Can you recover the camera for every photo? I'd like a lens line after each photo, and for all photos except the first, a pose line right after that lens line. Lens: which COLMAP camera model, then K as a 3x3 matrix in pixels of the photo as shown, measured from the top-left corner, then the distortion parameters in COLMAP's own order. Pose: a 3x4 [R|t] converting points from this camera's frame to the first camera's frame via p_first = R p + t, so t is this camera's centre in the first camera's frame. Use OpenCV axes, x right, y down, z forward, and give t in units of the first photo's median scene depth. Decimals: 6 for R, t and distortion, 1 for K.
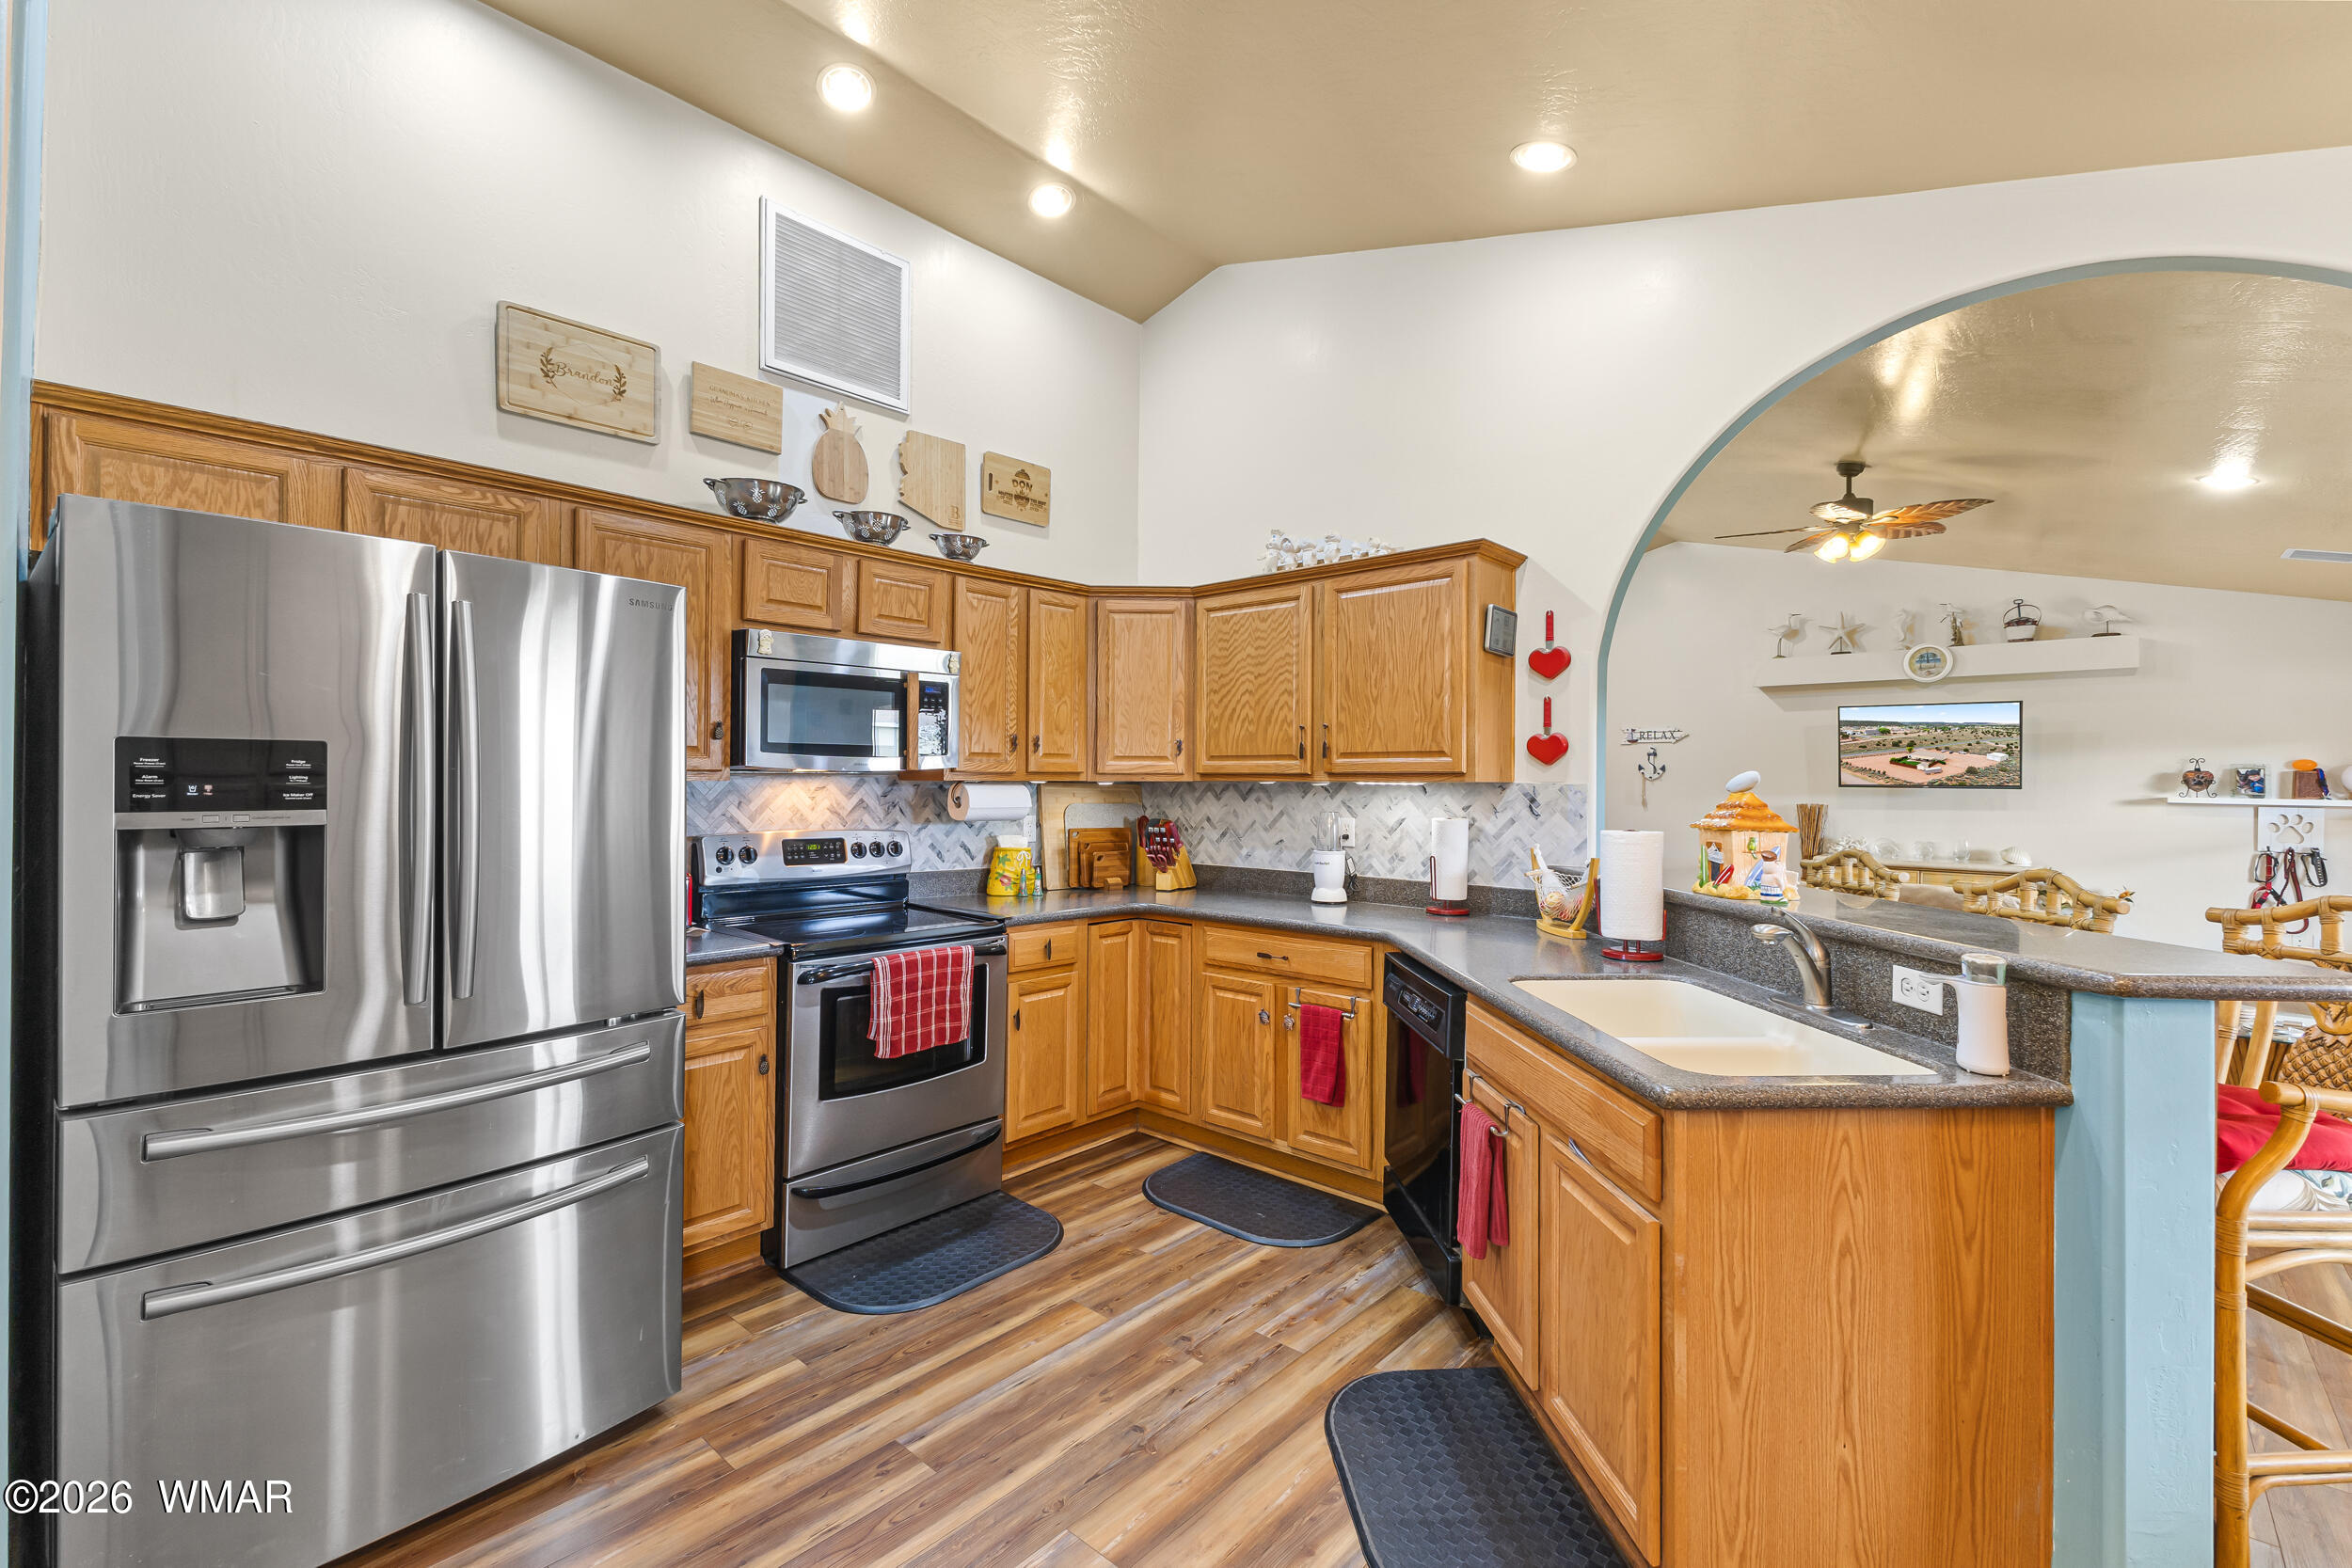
lens RADIAL K [[1007.3, 0, 1174.9], [0, 1007.3, 776.6], [0, 0, 1]] dist [0.003100, 0.000219]
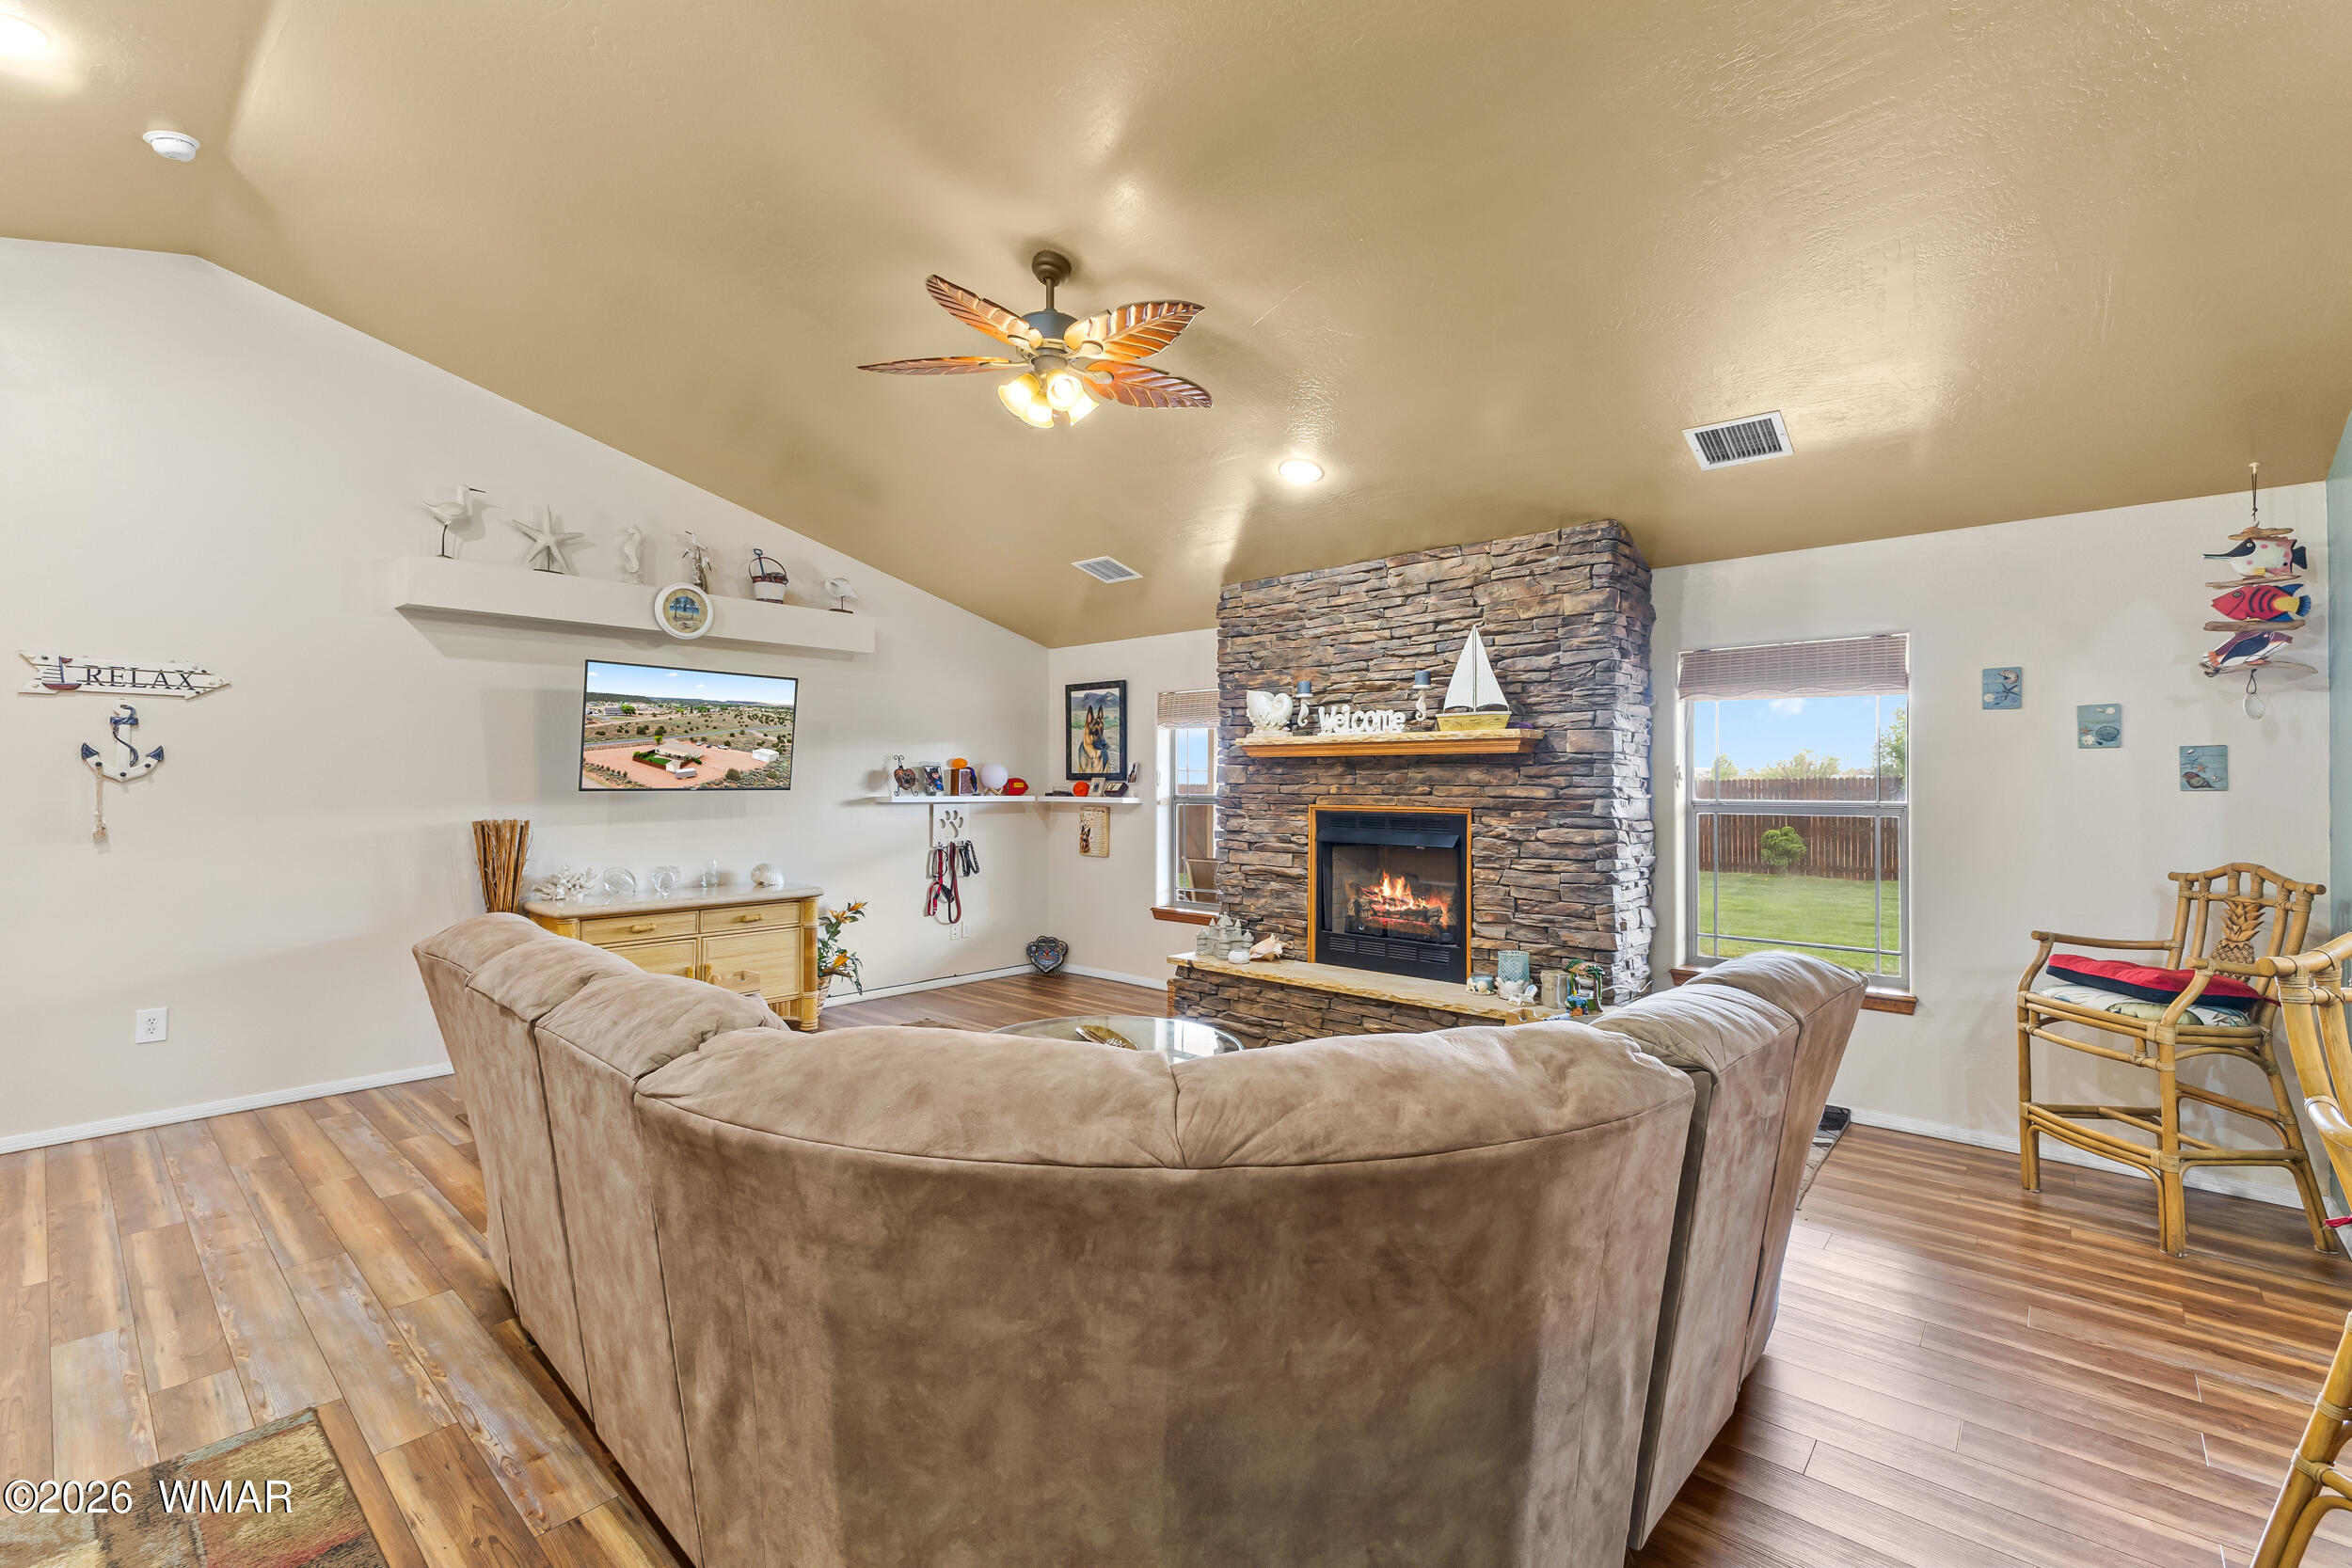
lens RADIAL K [[1007.3, 0, 1174.6], [0, 1007.3, 775.9], [0, 0, 1]] dist [0.003100, 0.000219]
pose [[-0.009209, 0.001082, 0.999957, 0.045694], [-0.000509, 0.999999, -0.001087, 0.001915], [-0.999957, -0.000519, -0.009208, 0.684379]]
